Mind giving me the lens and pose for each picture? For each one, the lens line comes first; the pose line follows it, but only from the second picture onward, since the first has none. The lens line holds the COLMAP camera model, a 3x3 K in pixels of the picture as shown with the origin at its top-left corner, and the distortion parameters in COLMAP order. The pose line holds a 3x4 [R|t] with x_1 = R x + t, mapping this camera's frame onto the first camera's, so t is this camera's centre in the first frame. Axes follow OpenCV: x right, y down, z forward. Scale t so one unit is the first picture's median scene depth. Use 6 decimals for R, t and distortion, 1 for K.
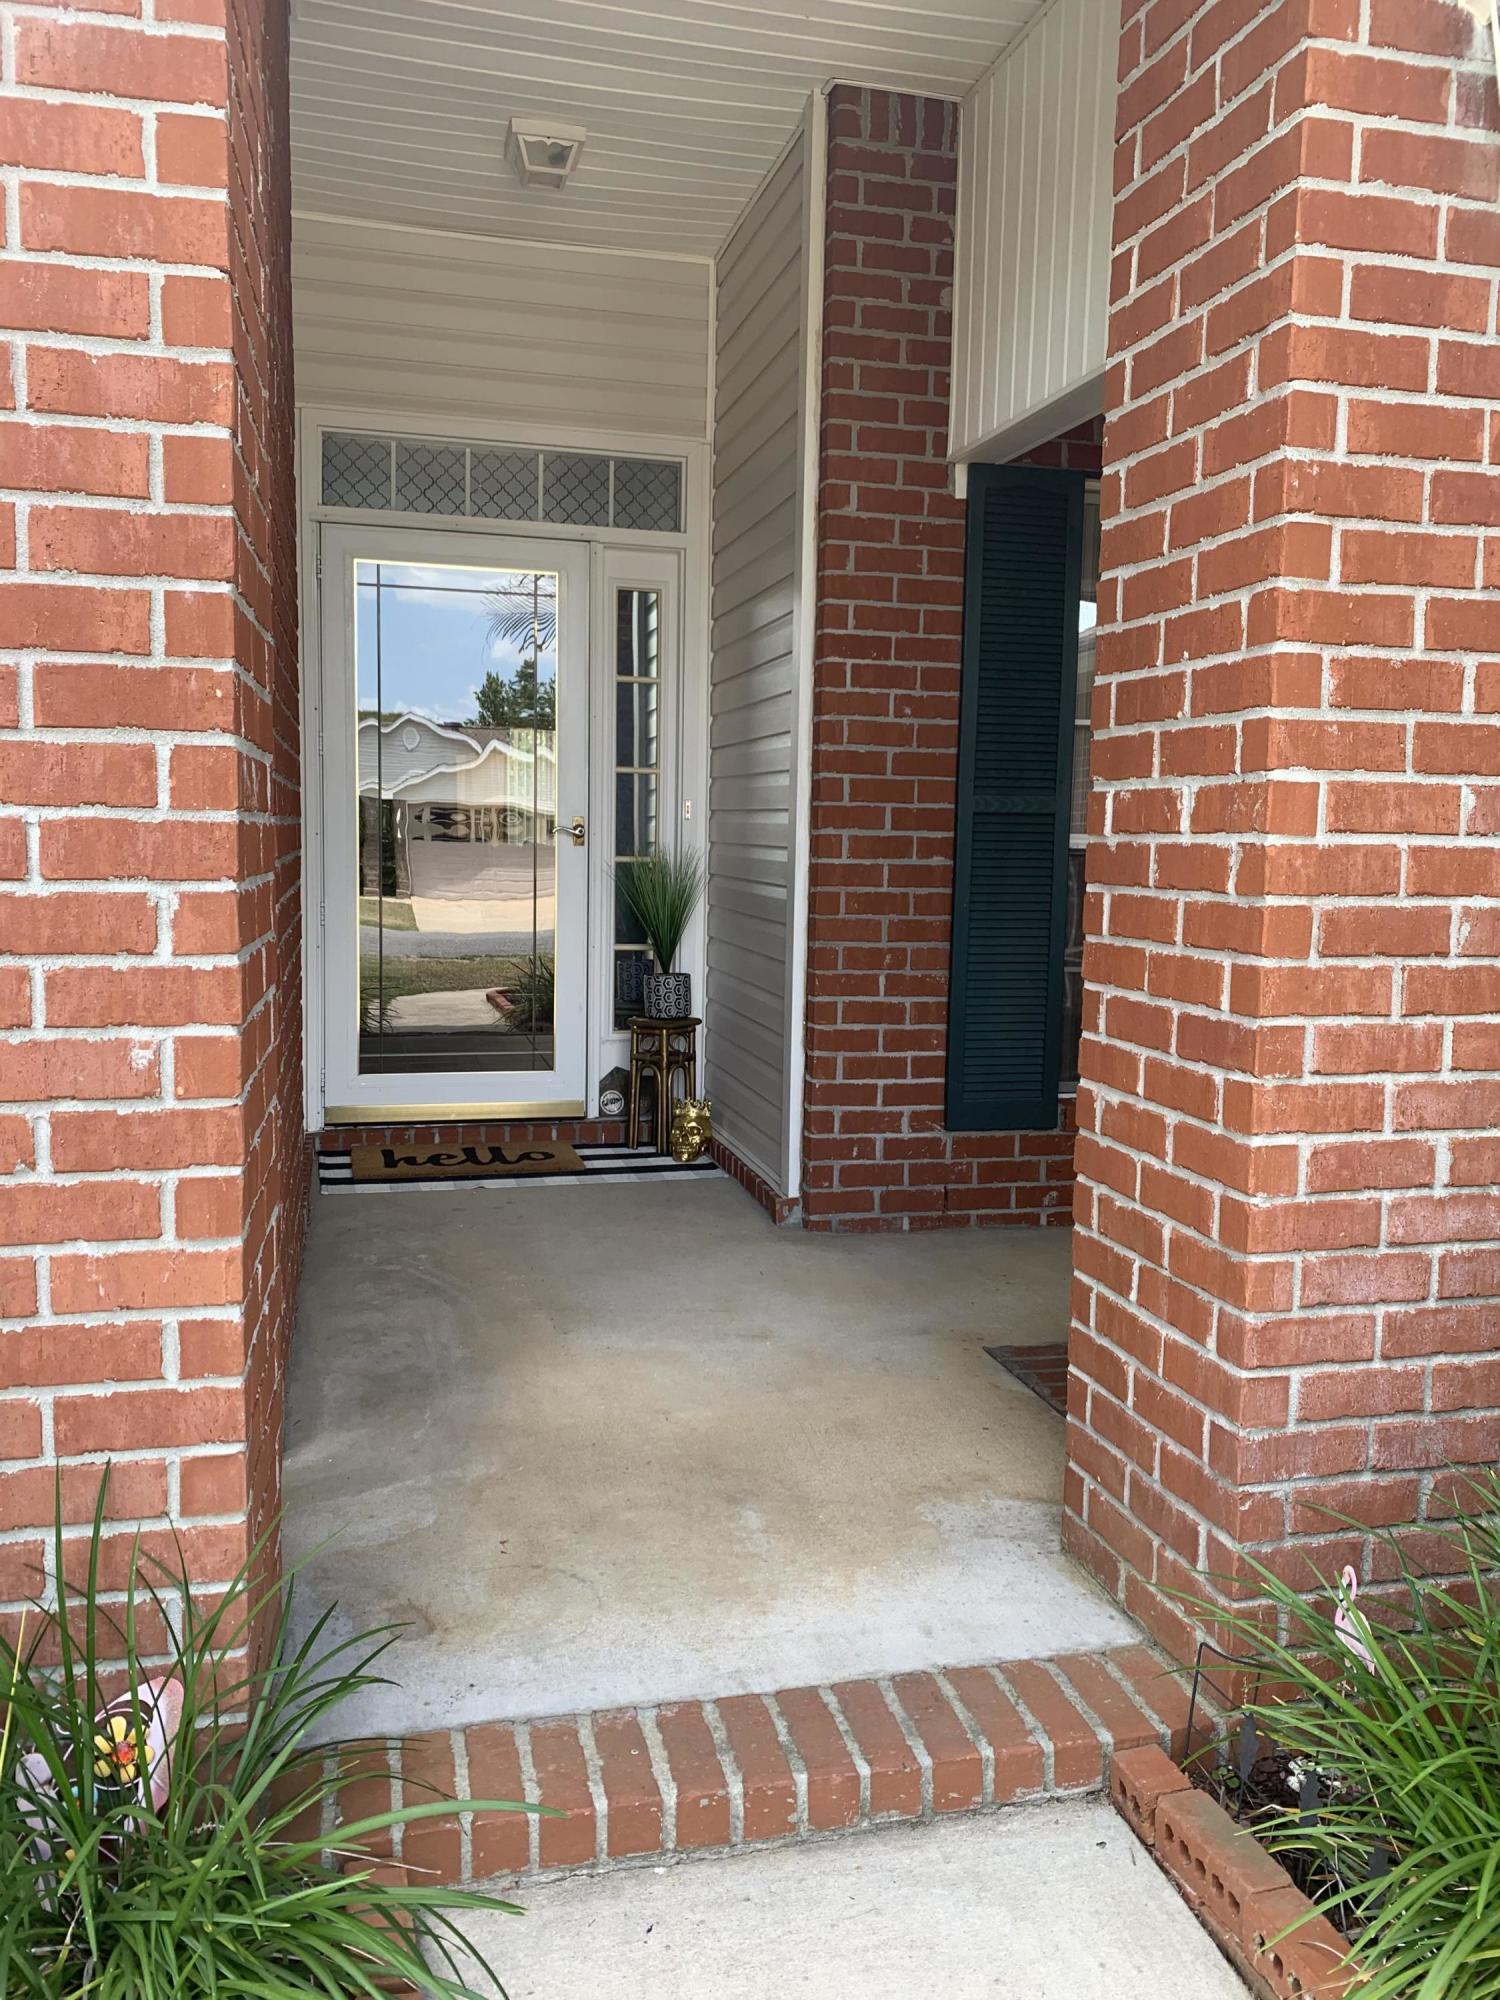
lens RADIAL K [[1534.1, 0, 772.0], [0, 1534.1, 991.9], [0, 0, 1]] dist [0.107726, -0.275599]
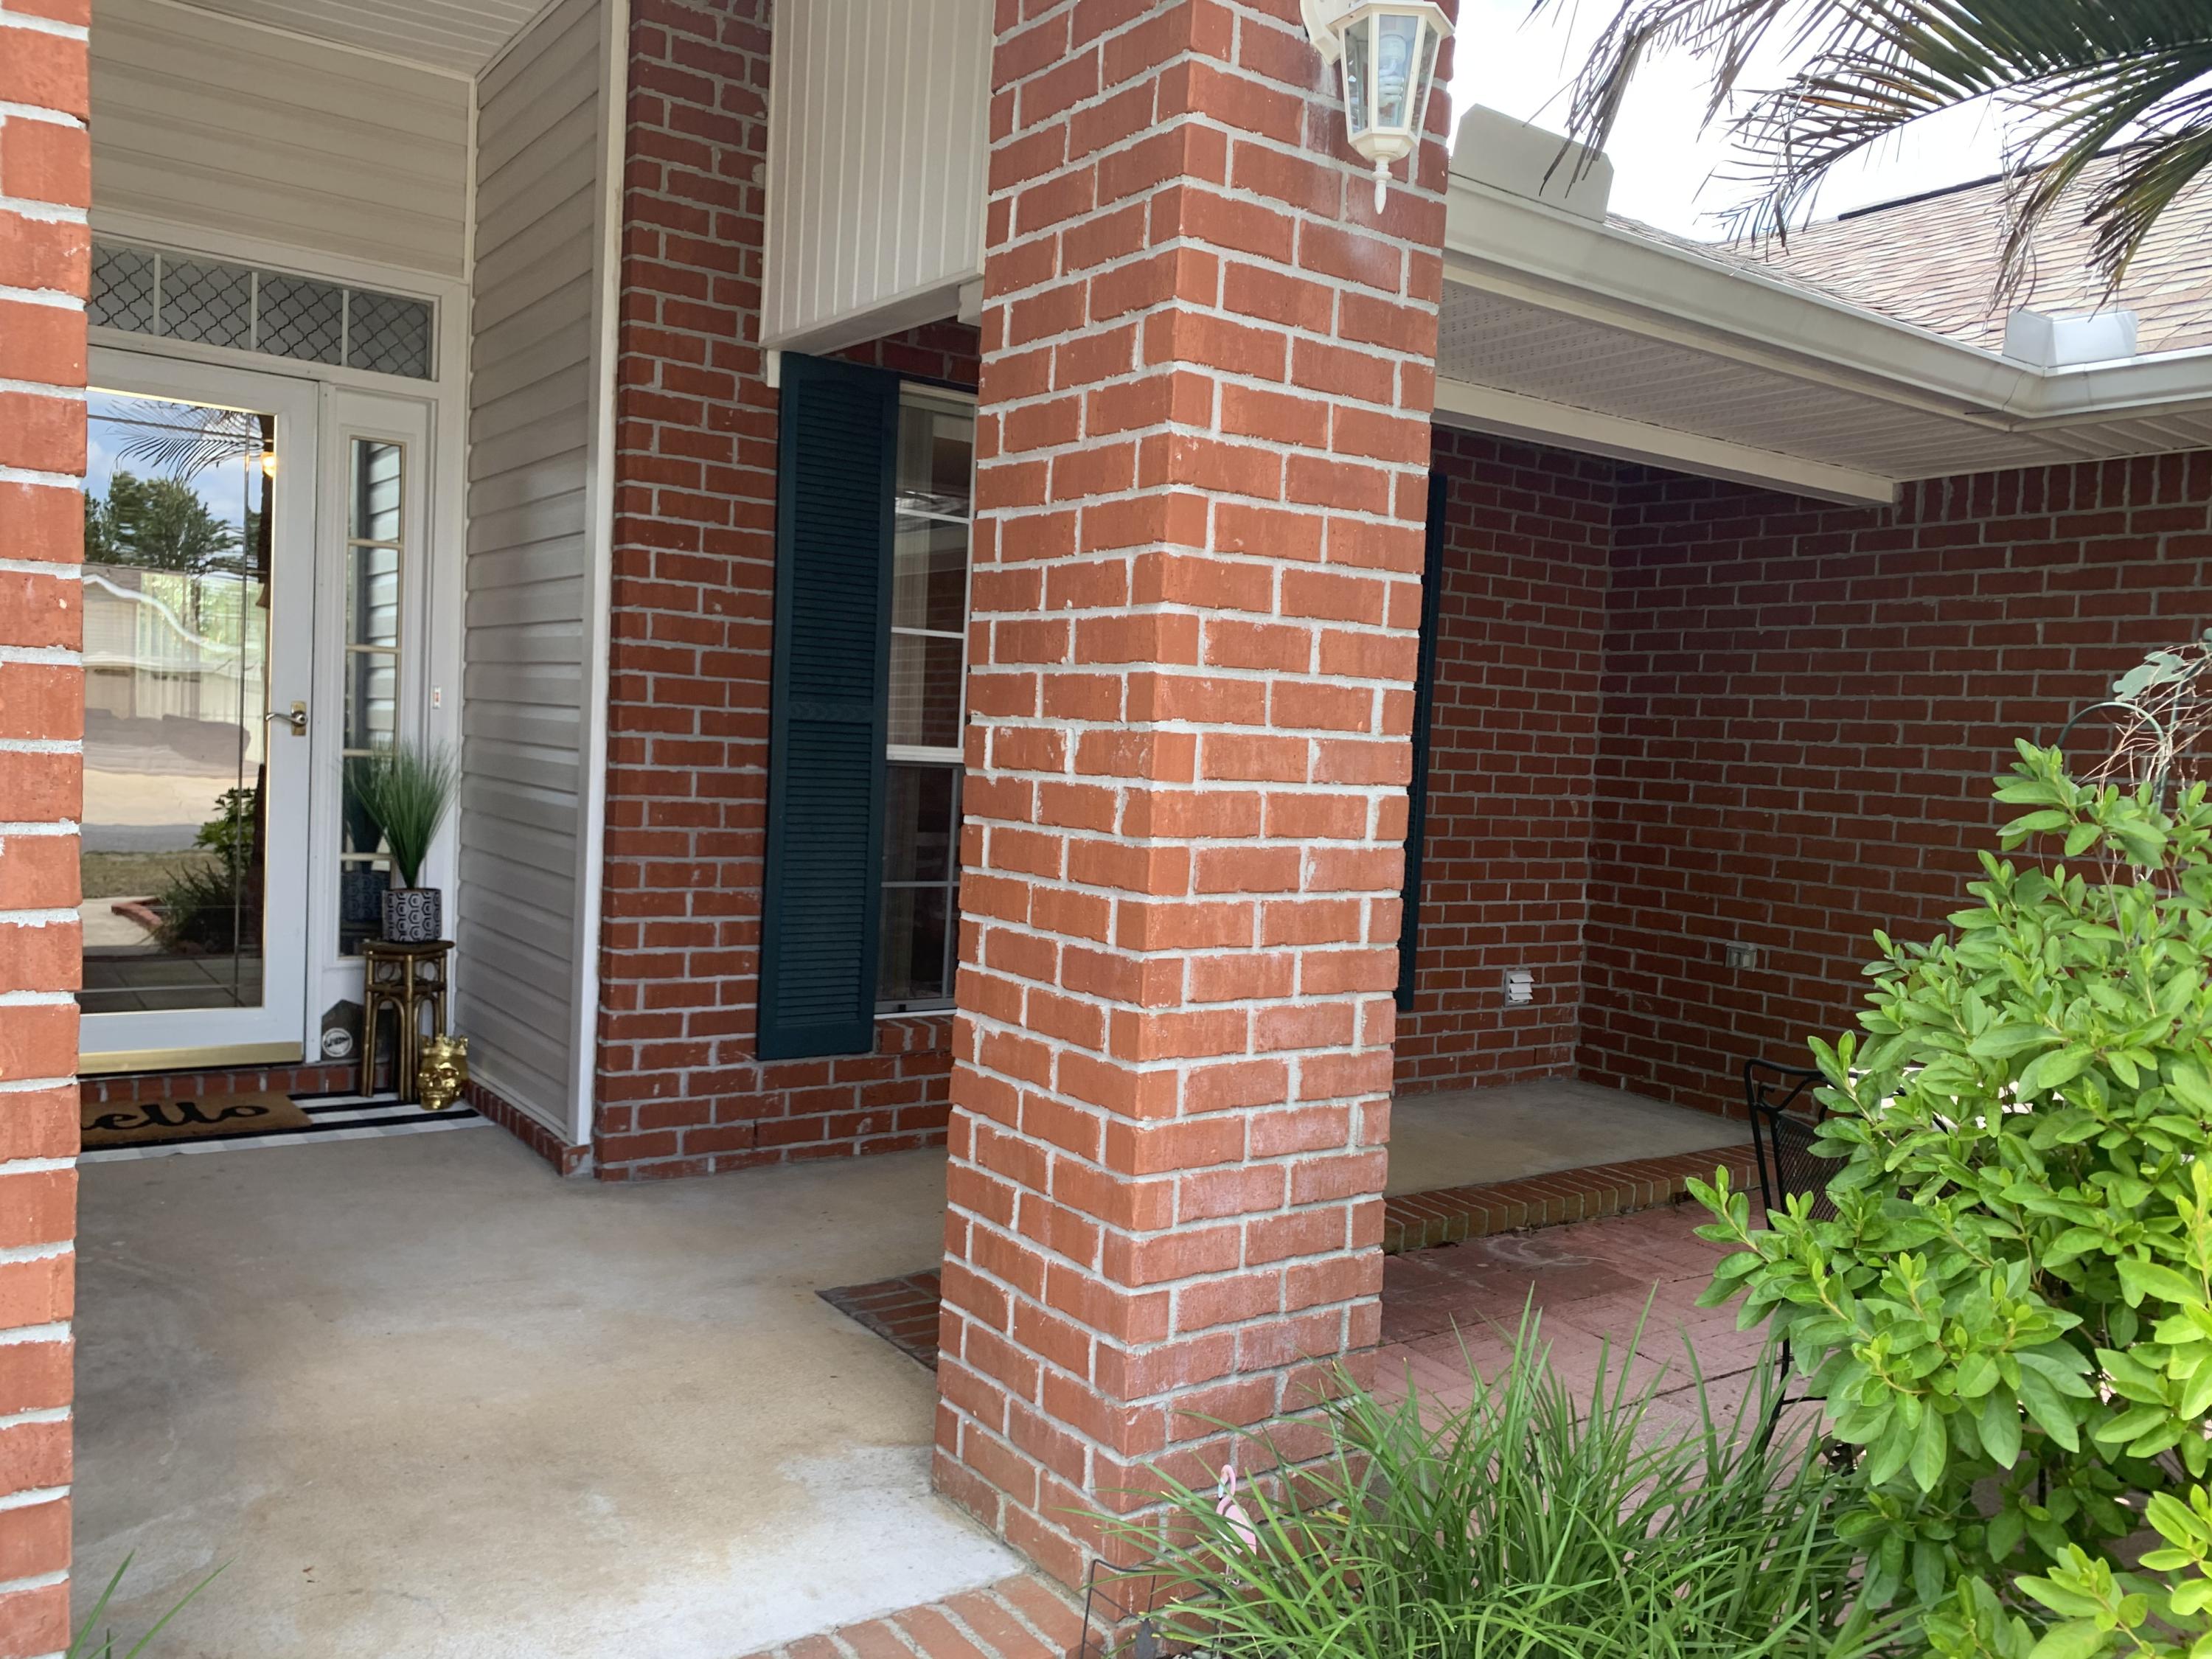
lens RADIAL K [[1704.6, 0, 1110.3], [0, 1704.6, 838.5], [0, 0, 1]] dist [0.078808, -0.098702]
pose [[0.932774, 0.007368, 0.360386, -0.111837], [0.003398, 0.999567, -0.029233, -0.022898], [-0.360445, 0.028492, 0.932345, -0.075211]]
